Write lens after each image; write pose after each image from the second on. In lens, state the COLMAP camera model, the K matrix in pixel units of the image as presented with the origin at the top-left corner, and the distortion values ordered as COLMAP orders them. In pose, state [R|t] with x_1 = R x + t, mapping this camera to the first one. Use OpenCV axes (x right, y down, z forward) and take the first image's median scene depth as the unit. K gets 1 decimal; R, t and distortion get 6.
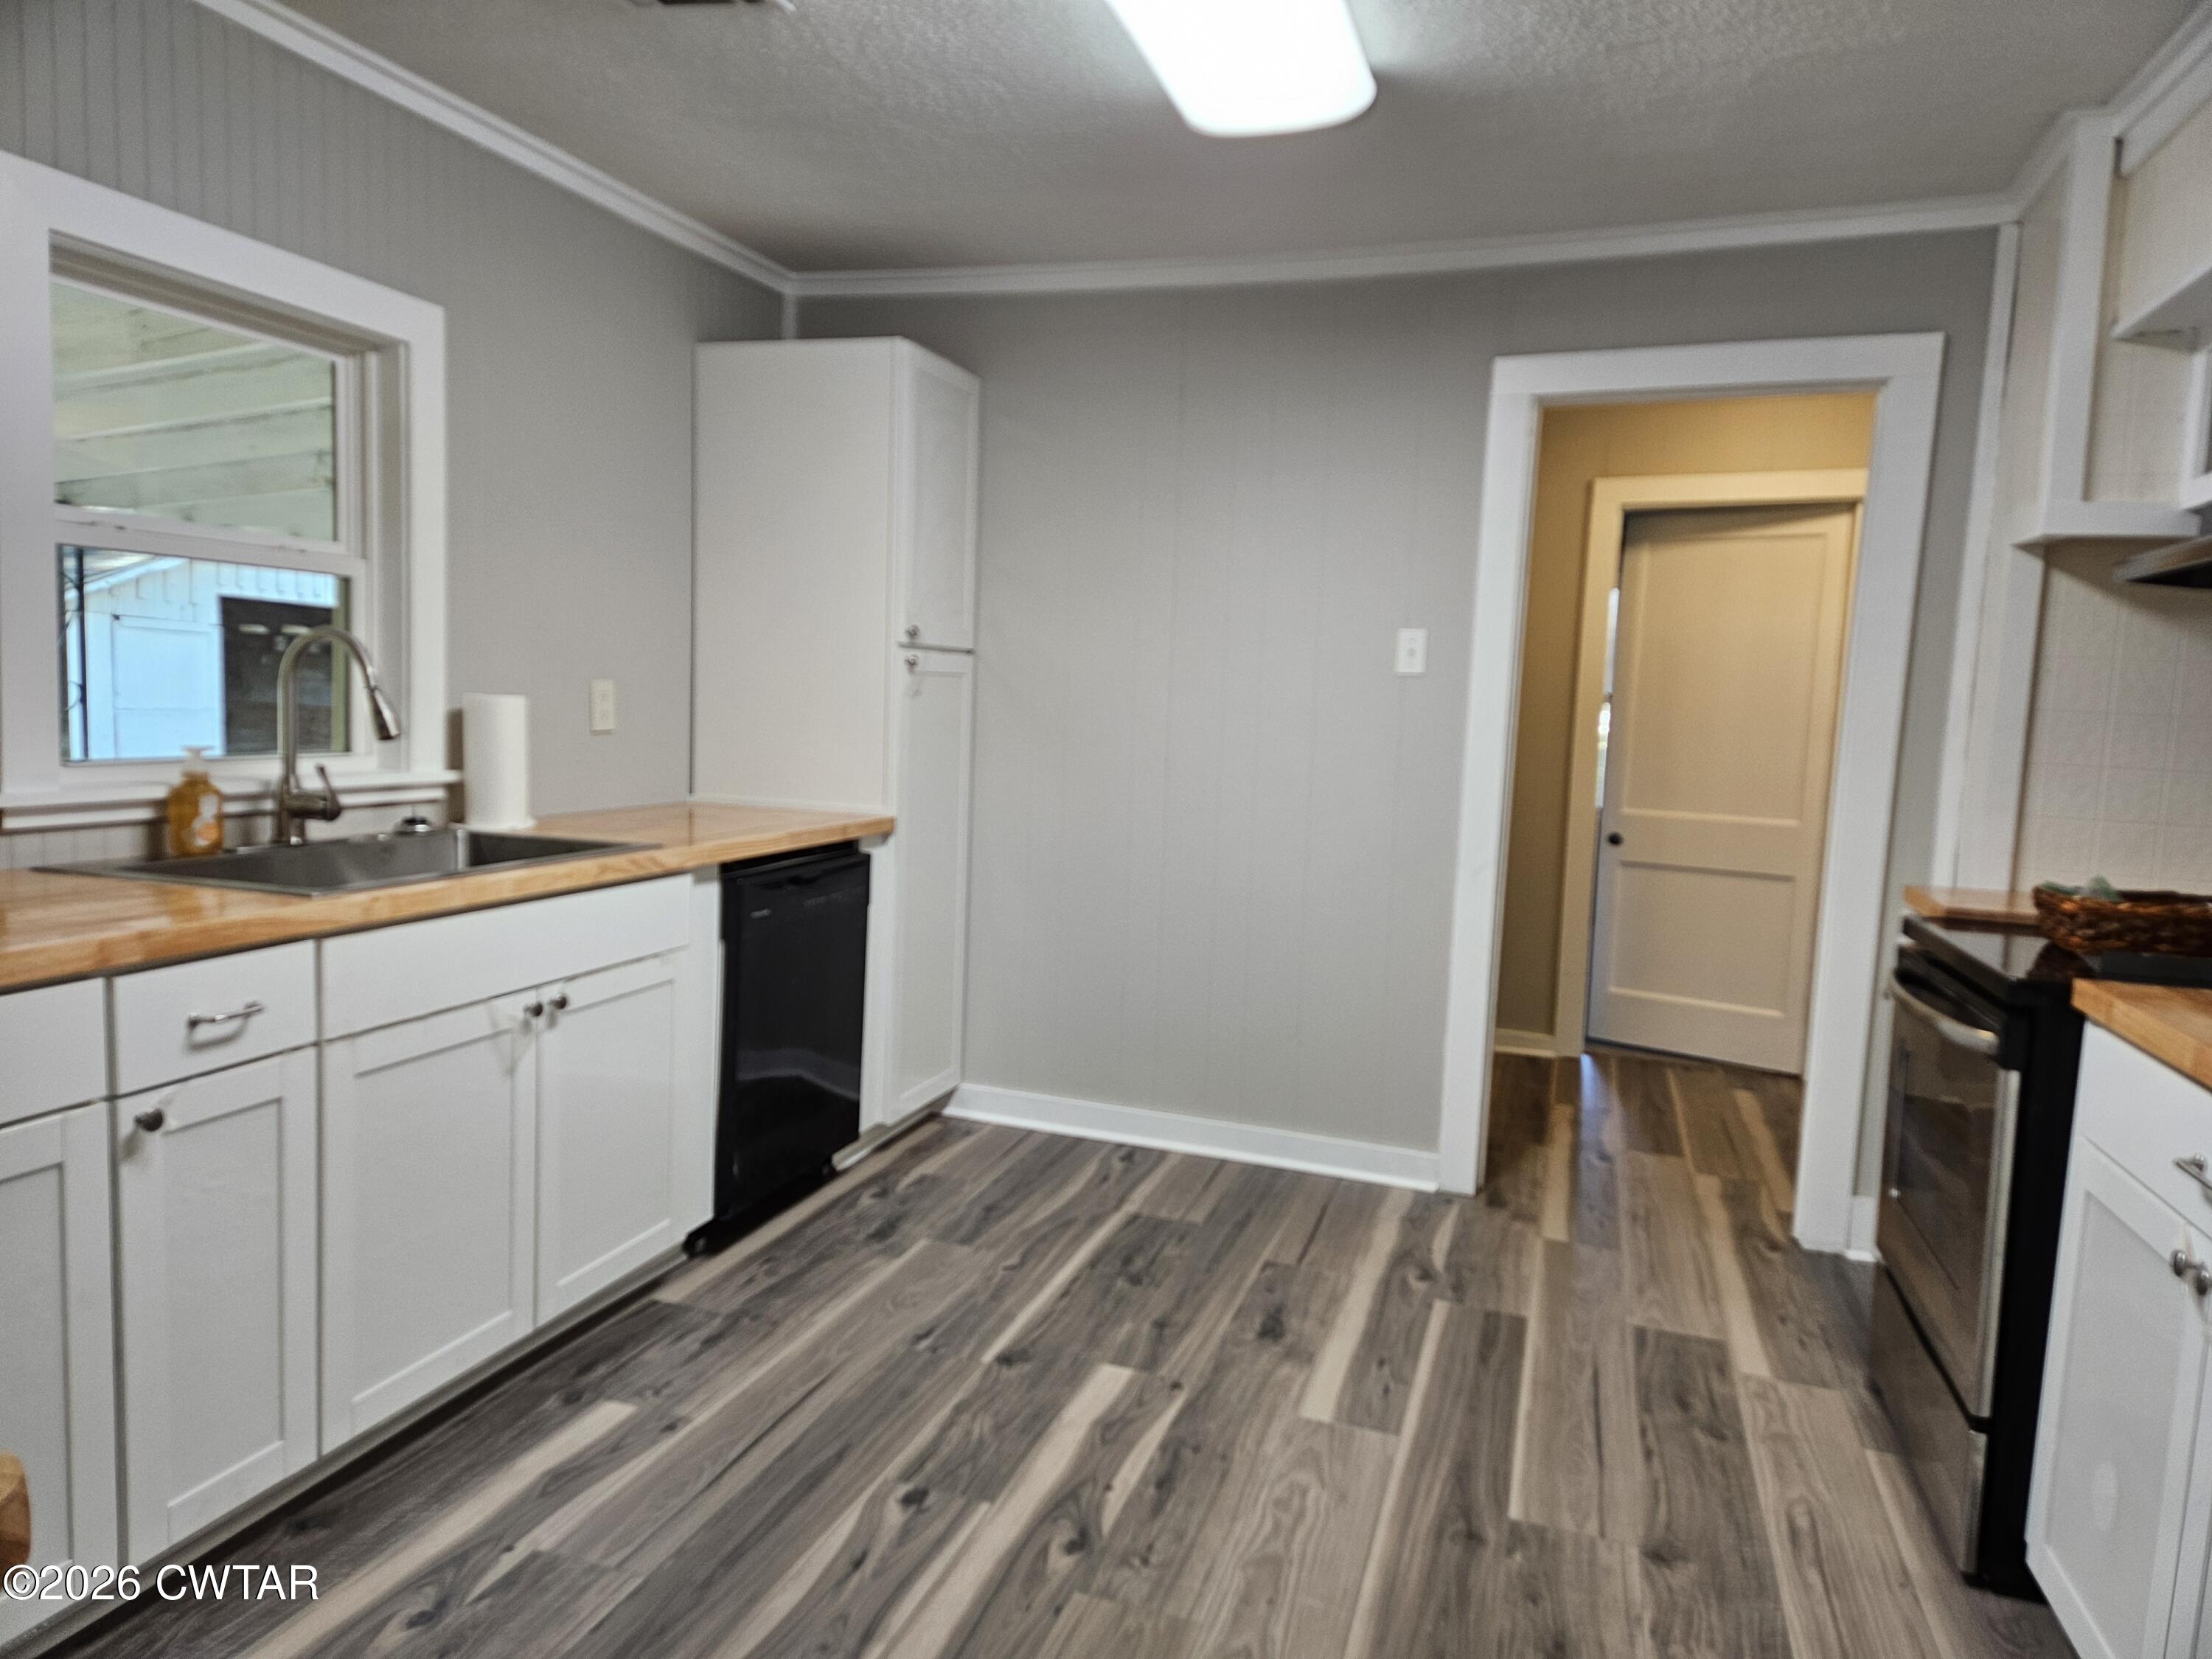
lens RADIAL K [[1469.2, 0, 1109.0], [0, 1469.2, 821.0], [0, 0, 1]] dist [0.087307, -0.069841]
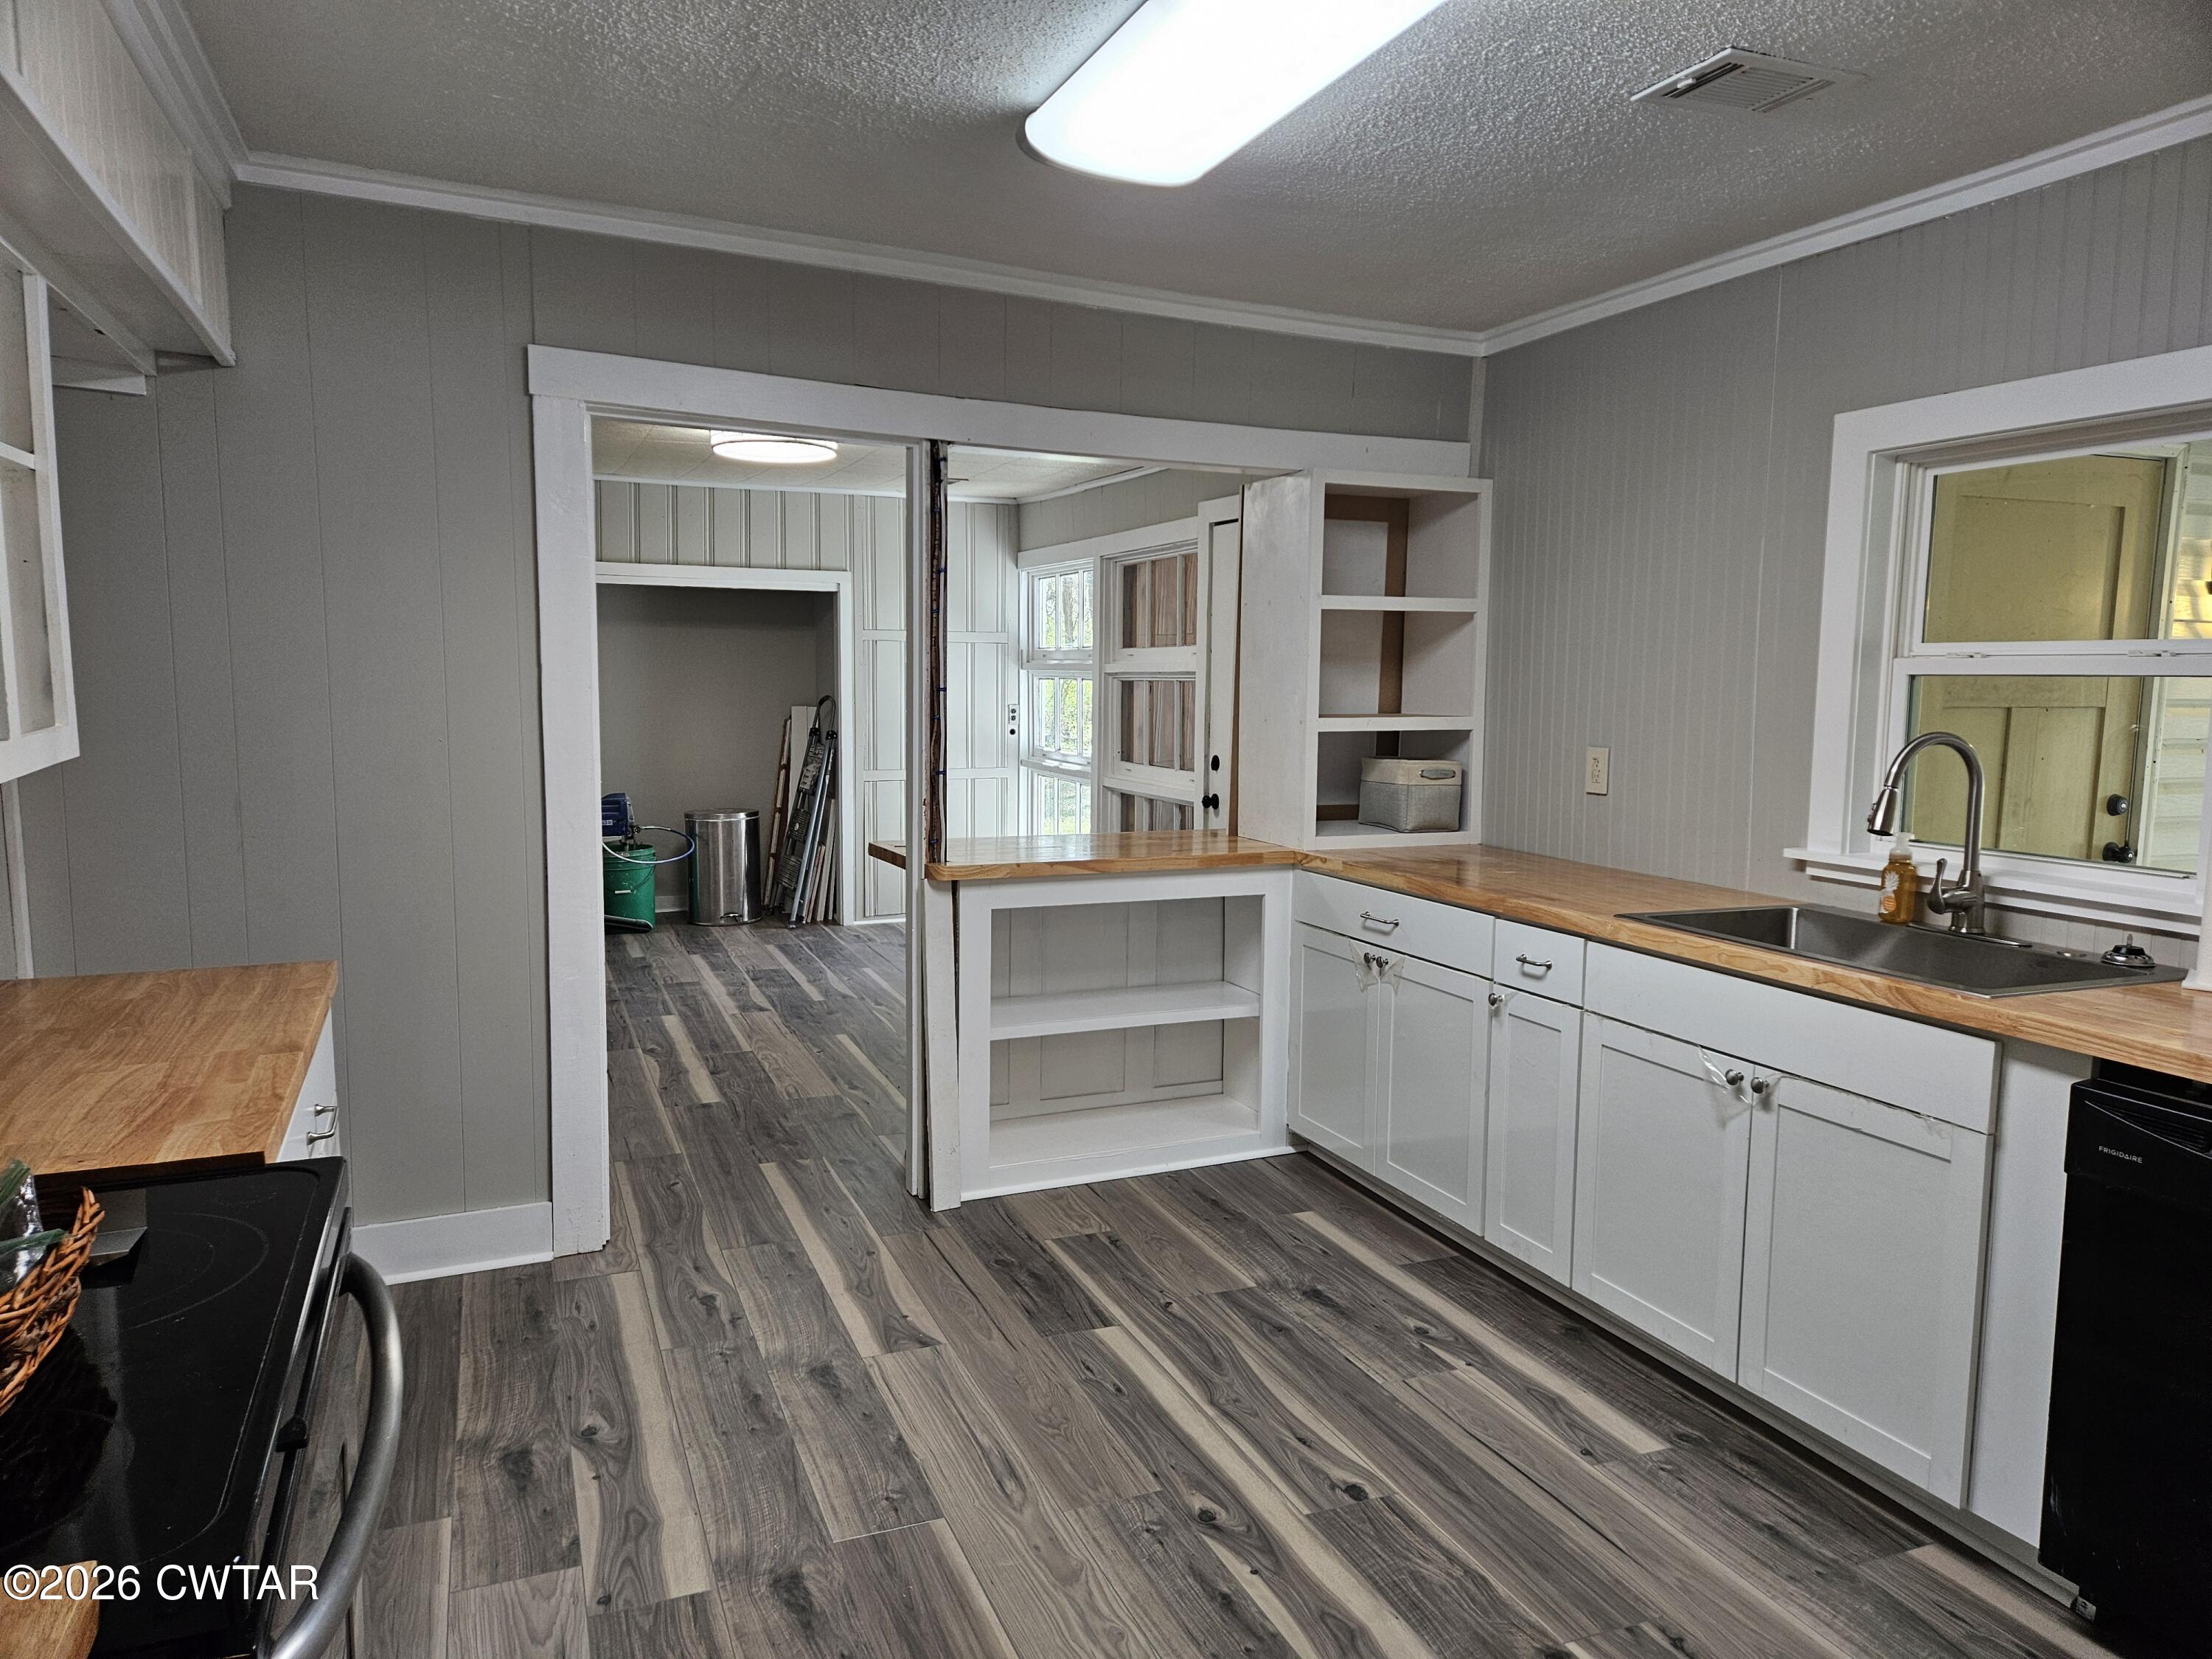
lens RADIAL K [[1469.2, 0, 1101.4], [0, 1469.2, 844.2], [0, 0, 1]] dist [0.087307, -0.069841]
pose [[-0.758420, 0.023647, -0.651337, 0.597747], [-0.101859, 0.982762, 0.154284, -0.144672], [0.643758, 0.183357, -0.742938, 1.324505]]
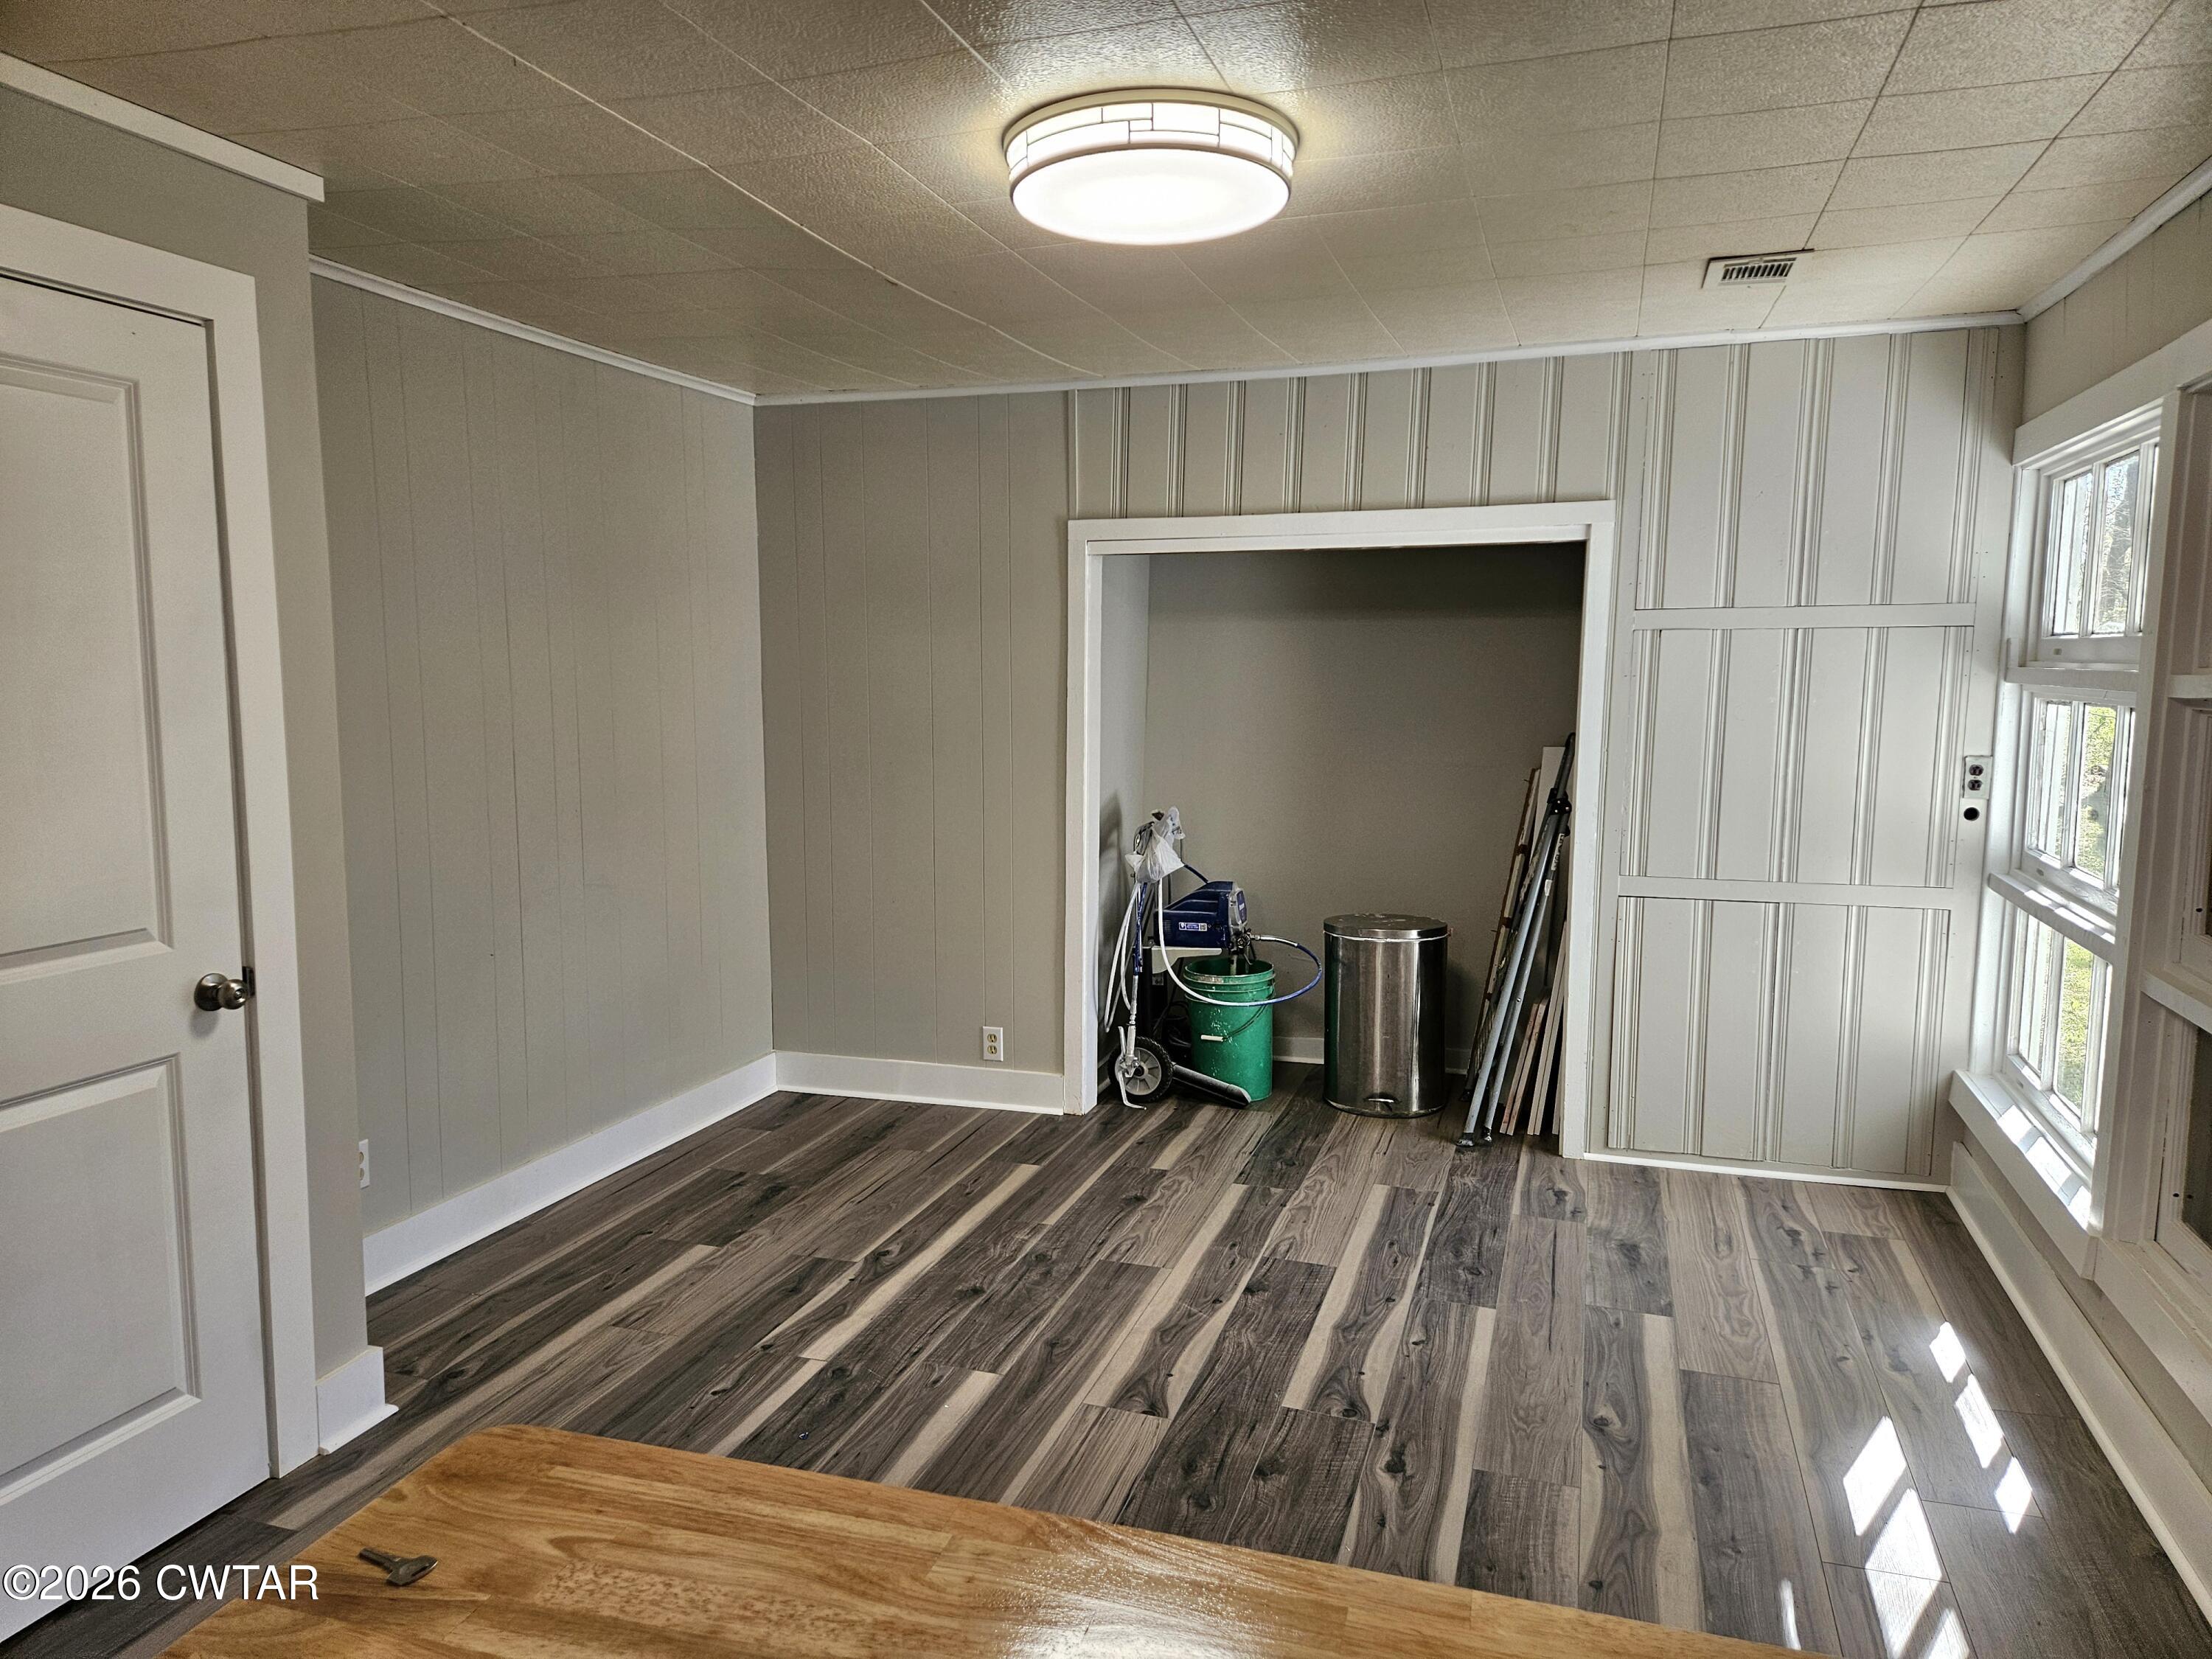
lens RADIAL K [[1469.2, 0, 1103.6], [0, 1469.2, 837.7], [0, 0, 1]] dist [0.087307, -0.069841]
pose [[-0.998930, -0.046116, 0.003576, -0.381297], [-0.044361, 0.977068, 0.208253, -0.129545], [-0.013098, 0.207872, -0.978068, 0.378445]]
